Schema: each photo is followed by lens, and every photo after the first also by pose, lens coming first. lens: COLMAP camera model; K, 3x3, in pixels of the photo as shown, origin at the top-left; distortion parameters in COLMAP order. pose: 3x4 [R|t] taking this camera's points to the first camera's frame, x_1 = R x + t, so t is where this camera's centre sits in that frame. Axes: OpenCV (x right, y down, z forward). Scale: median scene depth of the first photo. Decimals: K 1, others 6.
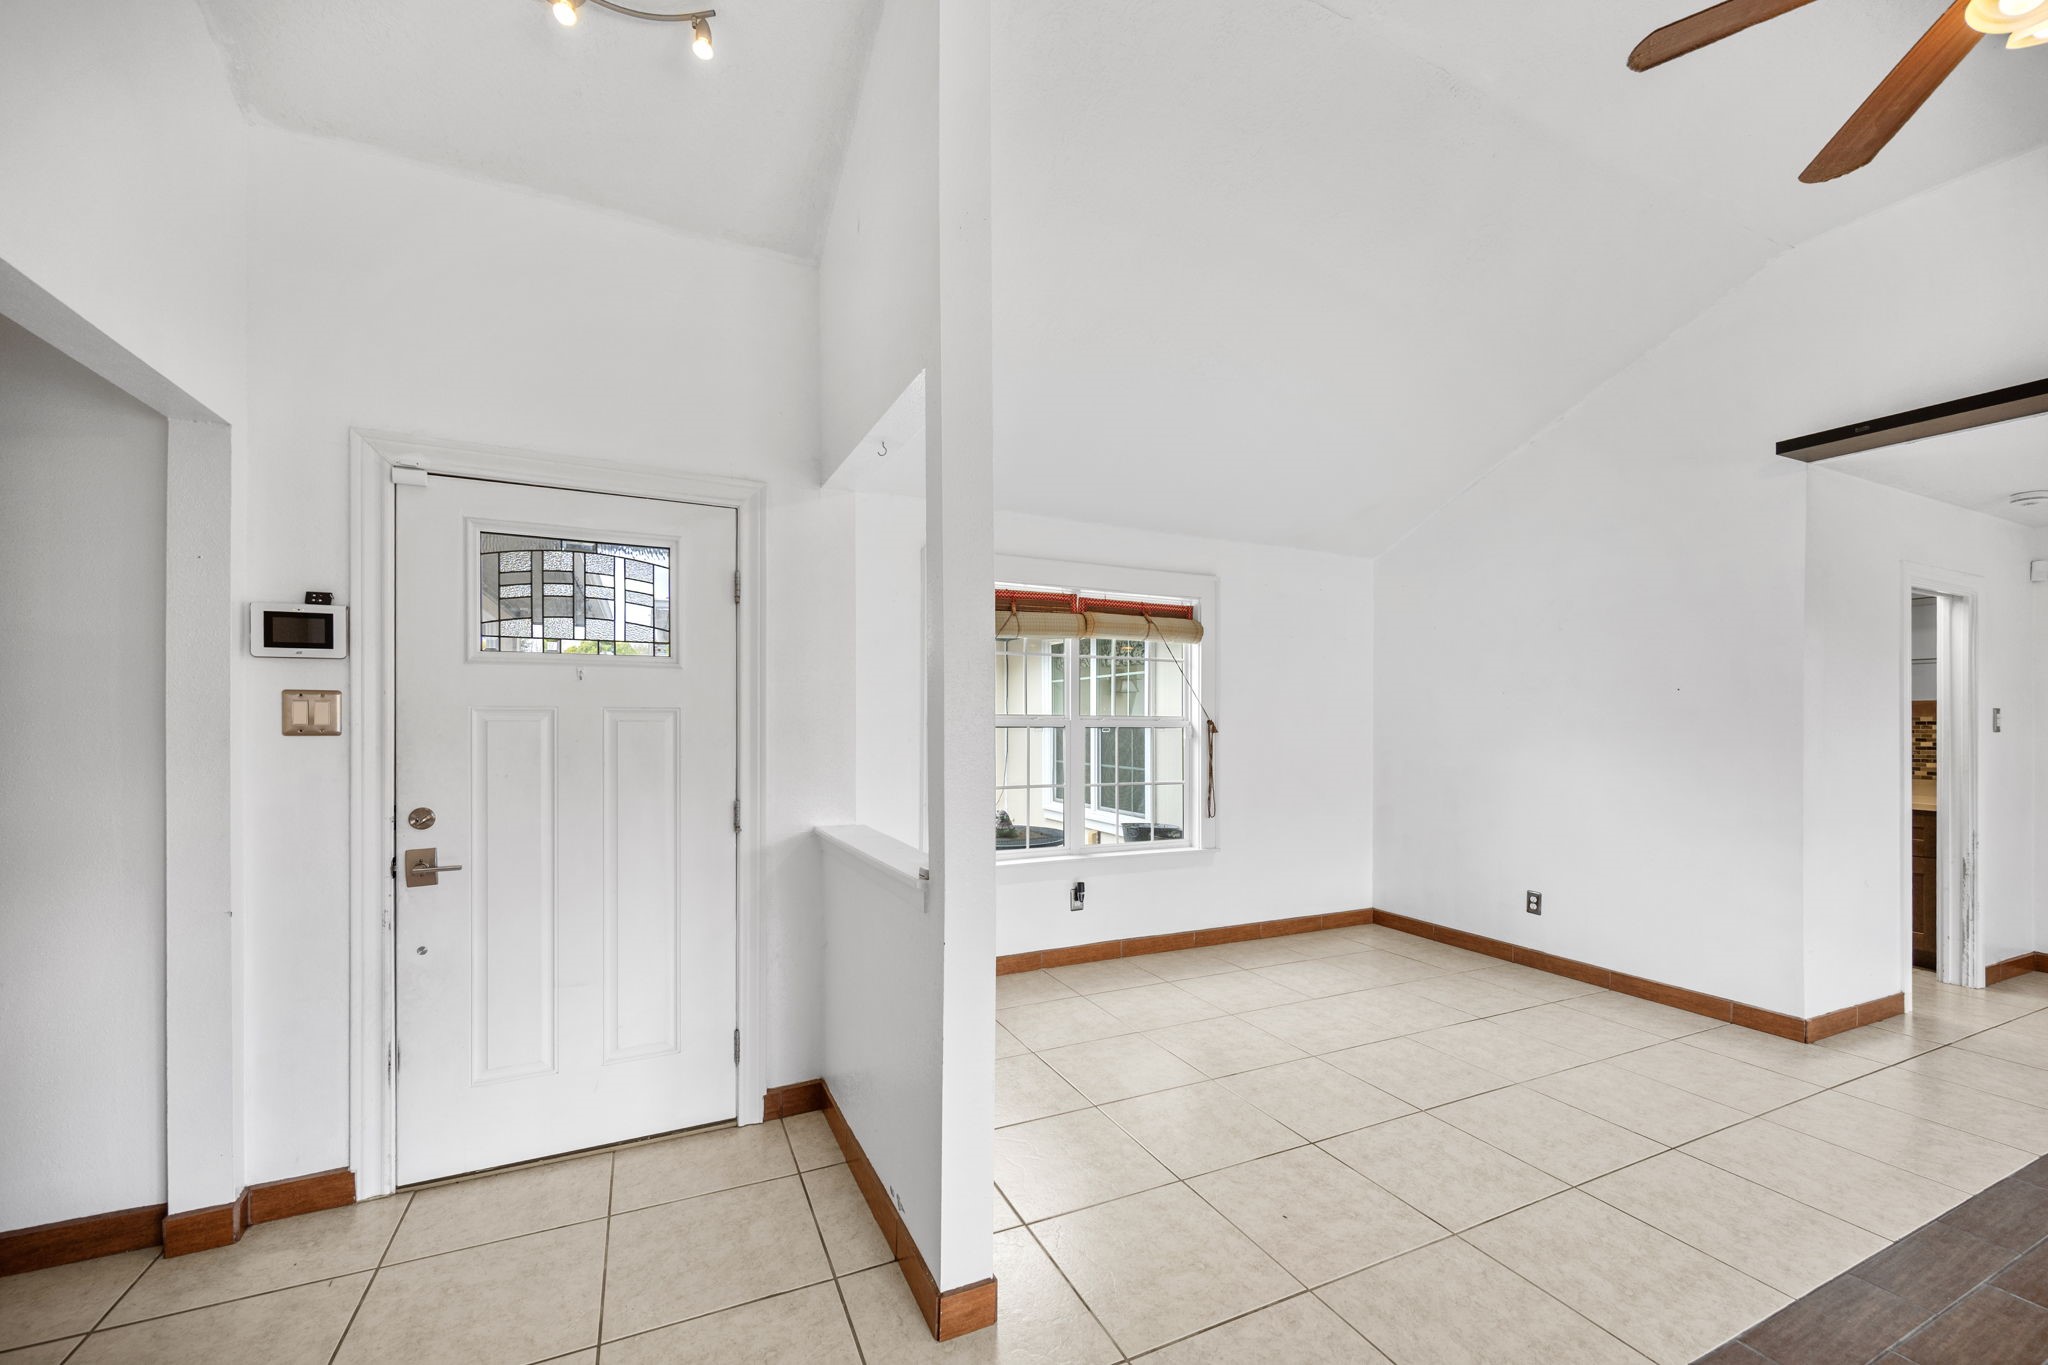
lens RADIAL K [[806.7, 0, 1011.4], [0, 806.7, 720.0], [0, 0, 1]] dist [0.000746, 0.000351]
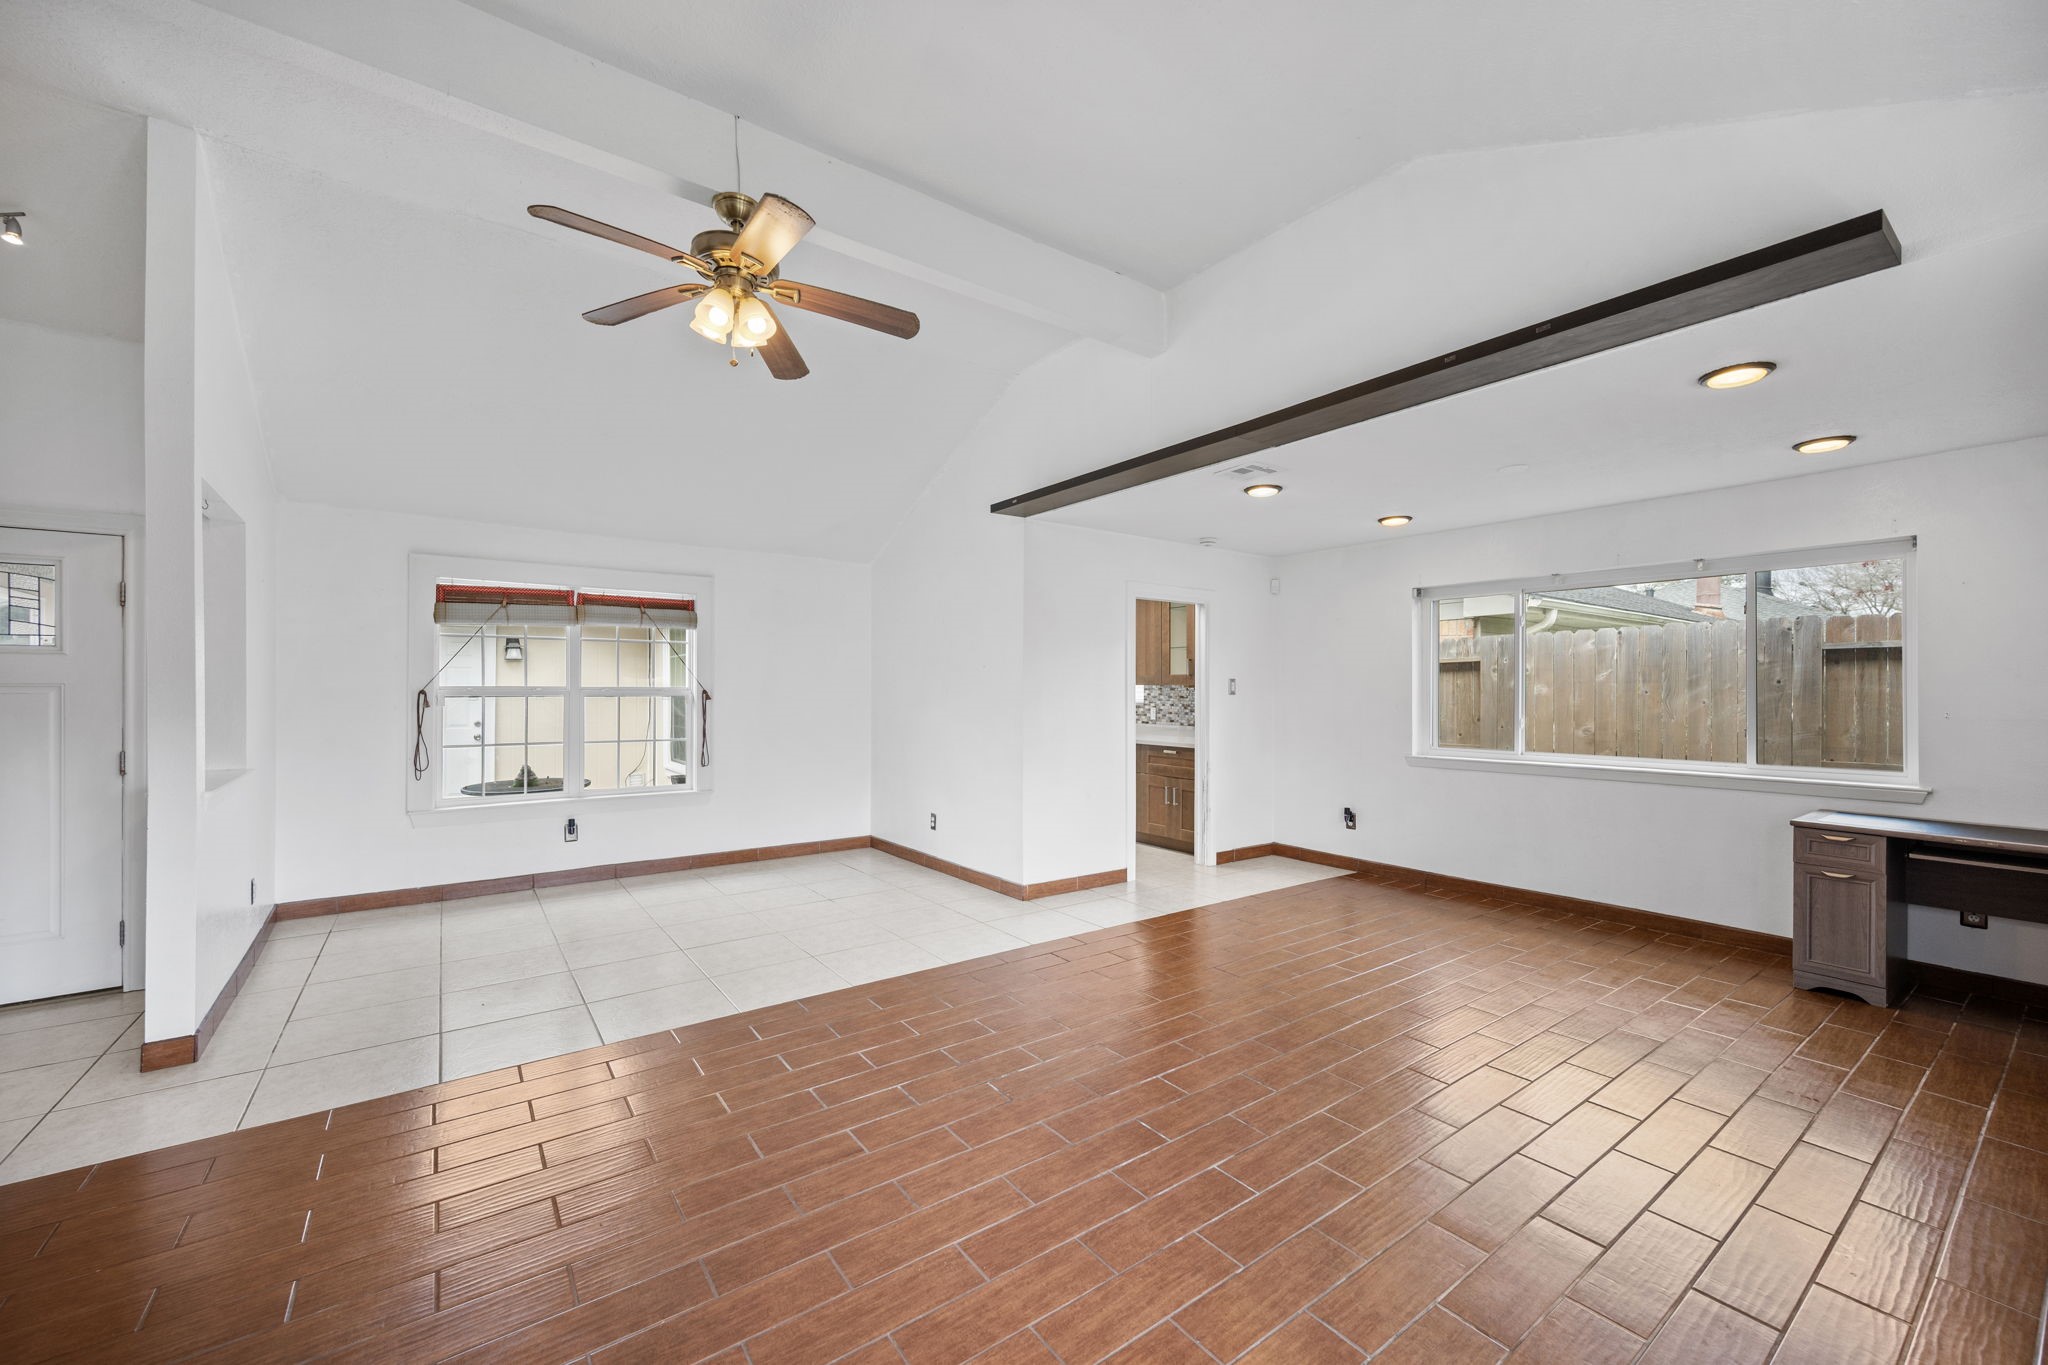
lens RADIAL K [[806.7, 0, 1022.2], [0, 806.7, 685.4], [0, 0, 1]] dist [0.000746, 0.000351]
pose [[0.981827, -0.005475, 0.189700, 0.539033], [0.006603, 0.999964, -0.005315, 0.003361], [-0.189664, 0.006471, 0.981828, -0.375486]]
